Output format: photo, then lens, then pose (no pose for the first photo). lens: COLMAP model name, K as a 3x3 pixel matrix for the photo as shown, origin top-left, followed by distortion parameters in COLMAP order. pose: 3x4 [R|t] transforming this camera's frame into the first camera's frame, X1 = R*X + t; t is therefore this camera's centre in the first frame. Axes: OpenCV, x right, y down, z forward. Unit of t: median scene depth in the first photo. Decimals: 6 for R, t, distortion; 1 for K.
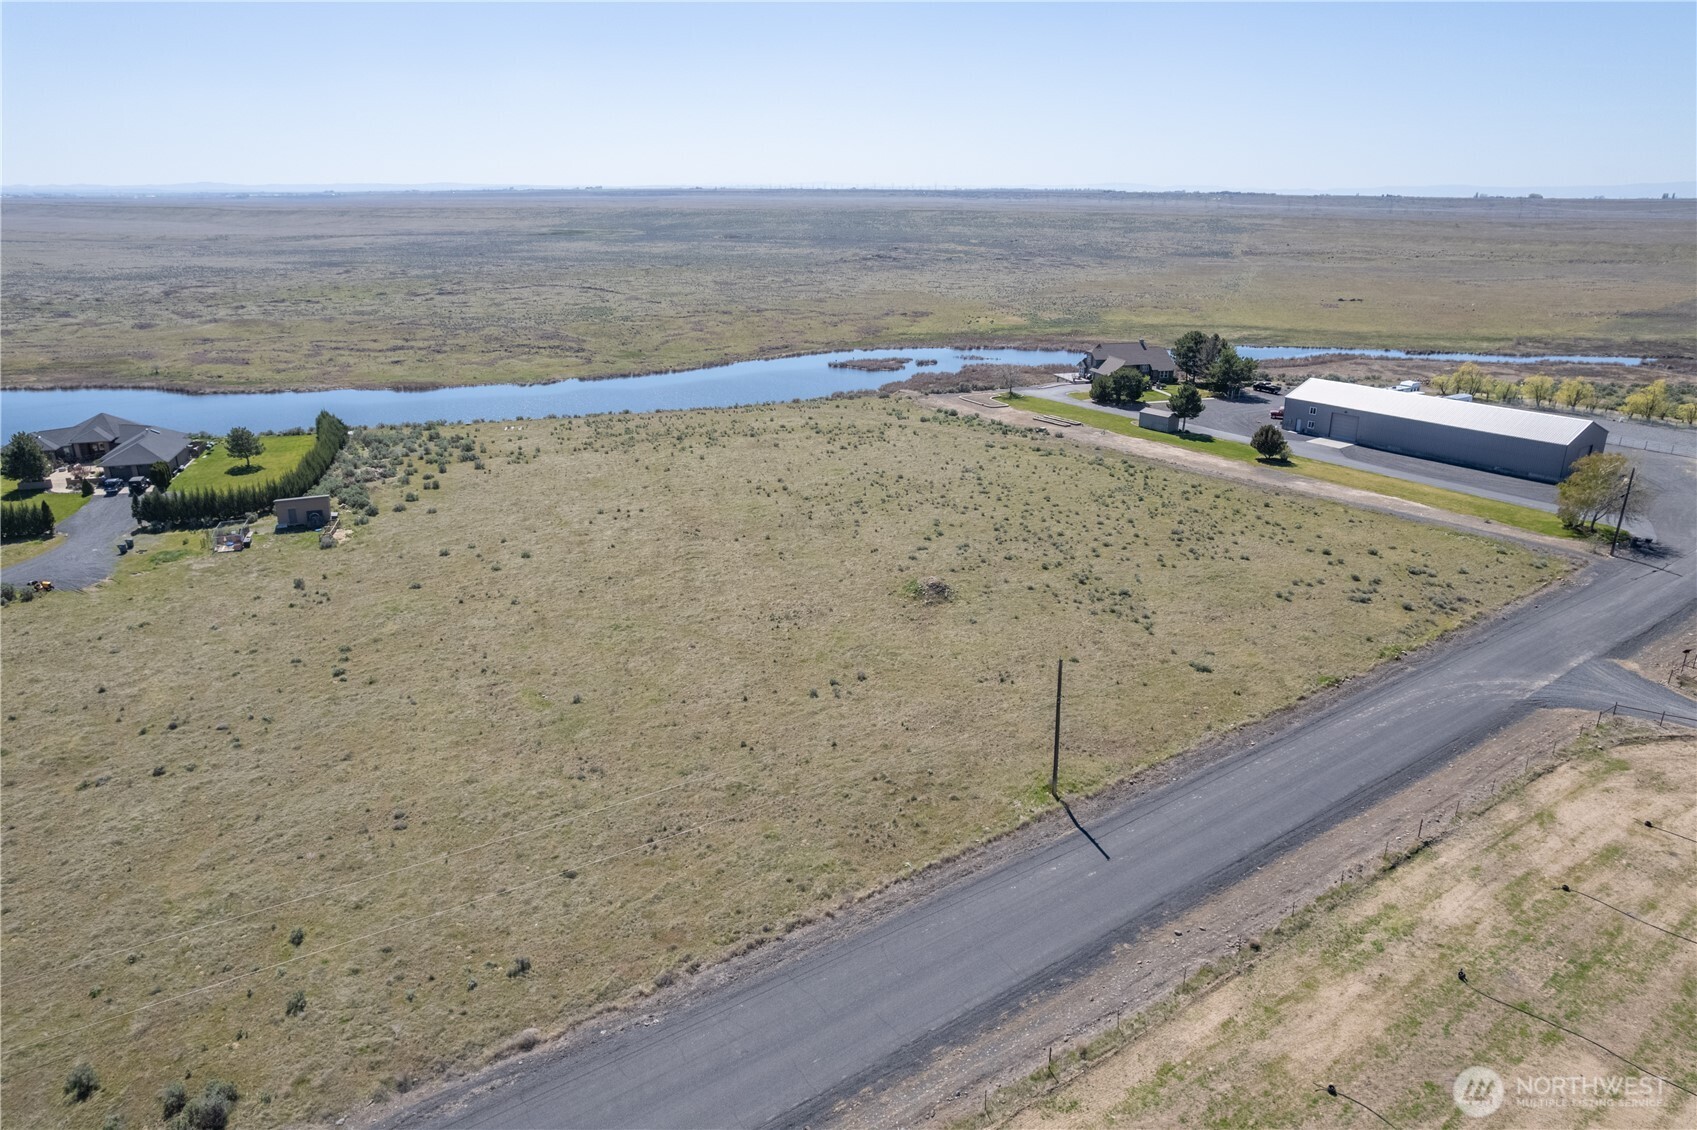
lens RADIAL K [[1082.2, 0, 848.5], [0, 1082.2, 565.0], [0, 0, 1]] dist [-0.076413, 0.066878]
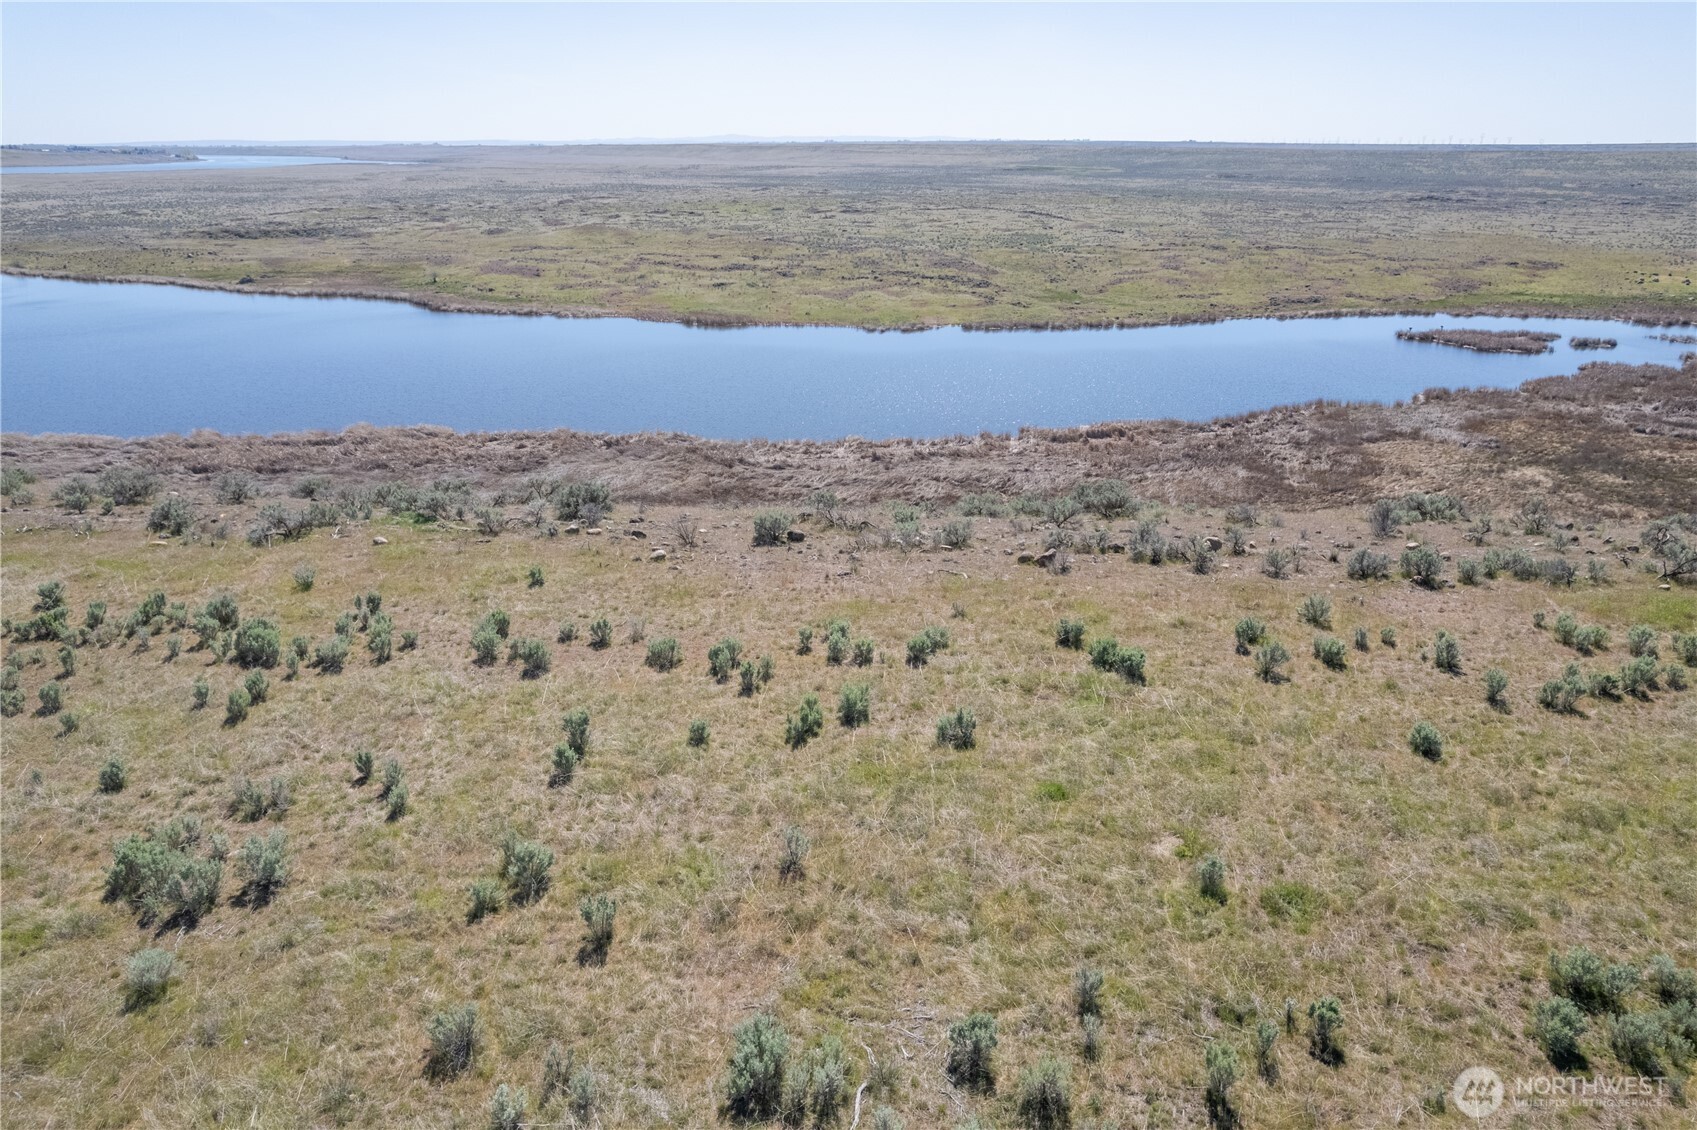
lens RADIAL K [[1082.2, 0, 848.5], [0, 1082.2, 565.0], [0, 0, 1]] dist [-0.076413, 0.066878]
pose [[0.912145, 0.147586, -0.382374, -0.048458], [-0.133843, 0.989032, 0.062461, -0.060584], [0.387398, -0.005795, 0.921894, 0.362125]]
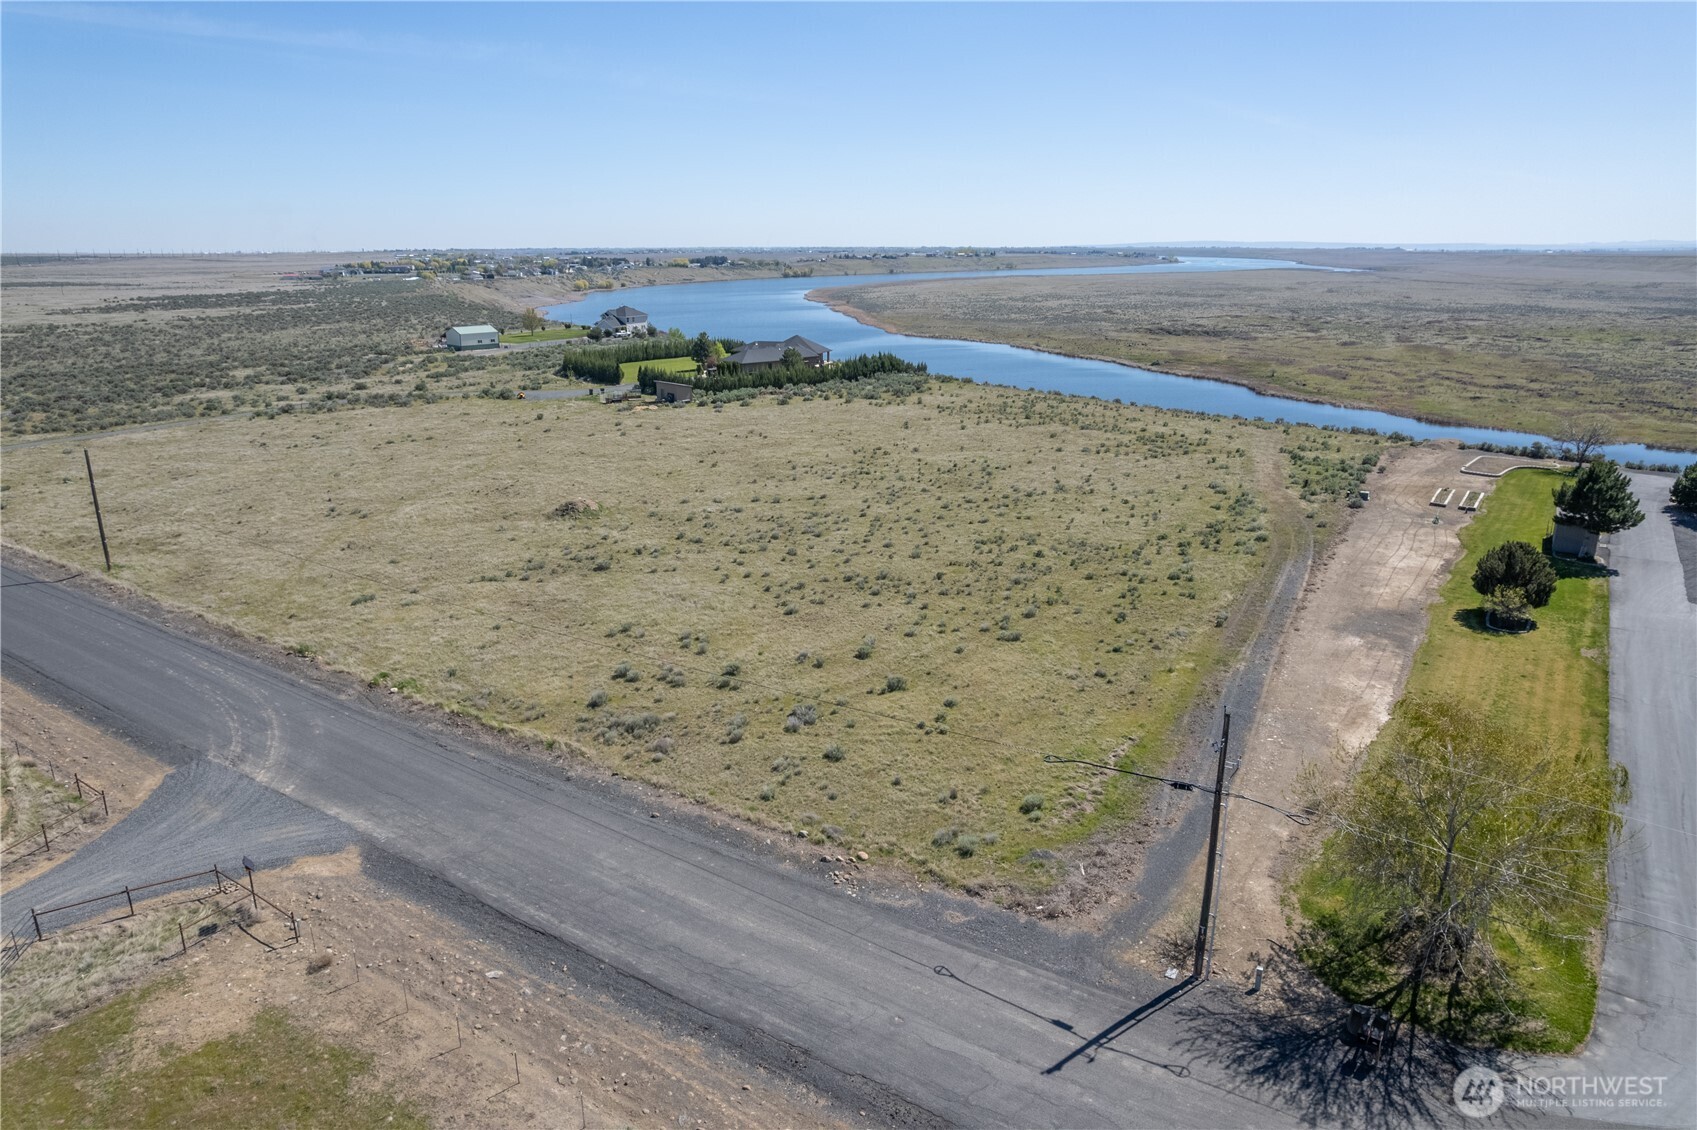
lens RADIAL K [[1082.2, 0, 848.5], [0, 1082.2, 565.0], [0, 0, 1]] dist [-0.076413, 0.066878]
pose [[0.329351, 0.261867, -0.907168, 0.238143], [-0.305859, 0.938556, 0.159885, -0.035667], [0.893297, 0.224807, 0.389208, 0.194000]]
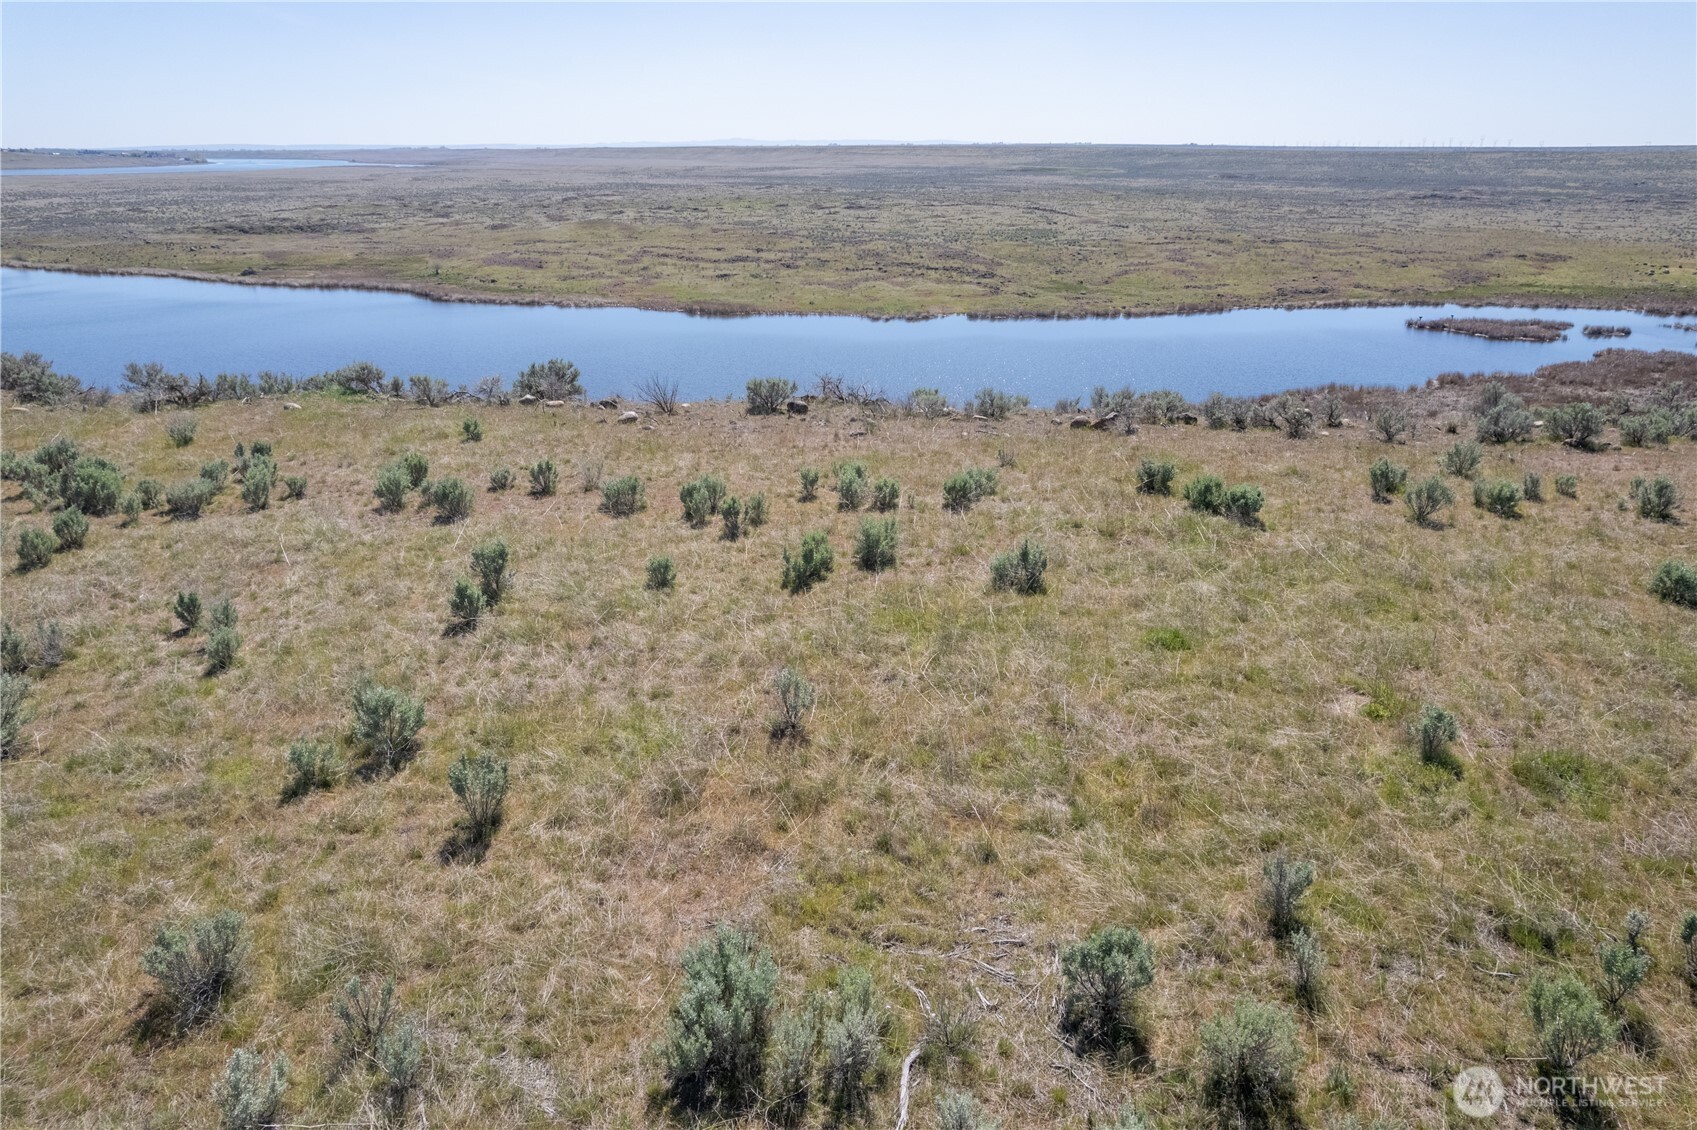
lens RADIAL K [[1073.4, 0, 848.5], [0, 1073.4, 565.0], [0, 0, 1]] dist [-0.076873, 0.068471]
pose [[0.910868, 0.147661, -0.385377, -0.051758], [-0.134116, 0.989027, 0.061962, -0.054959], [0.390298, -0.004755, 0.920676, 0.370834]]
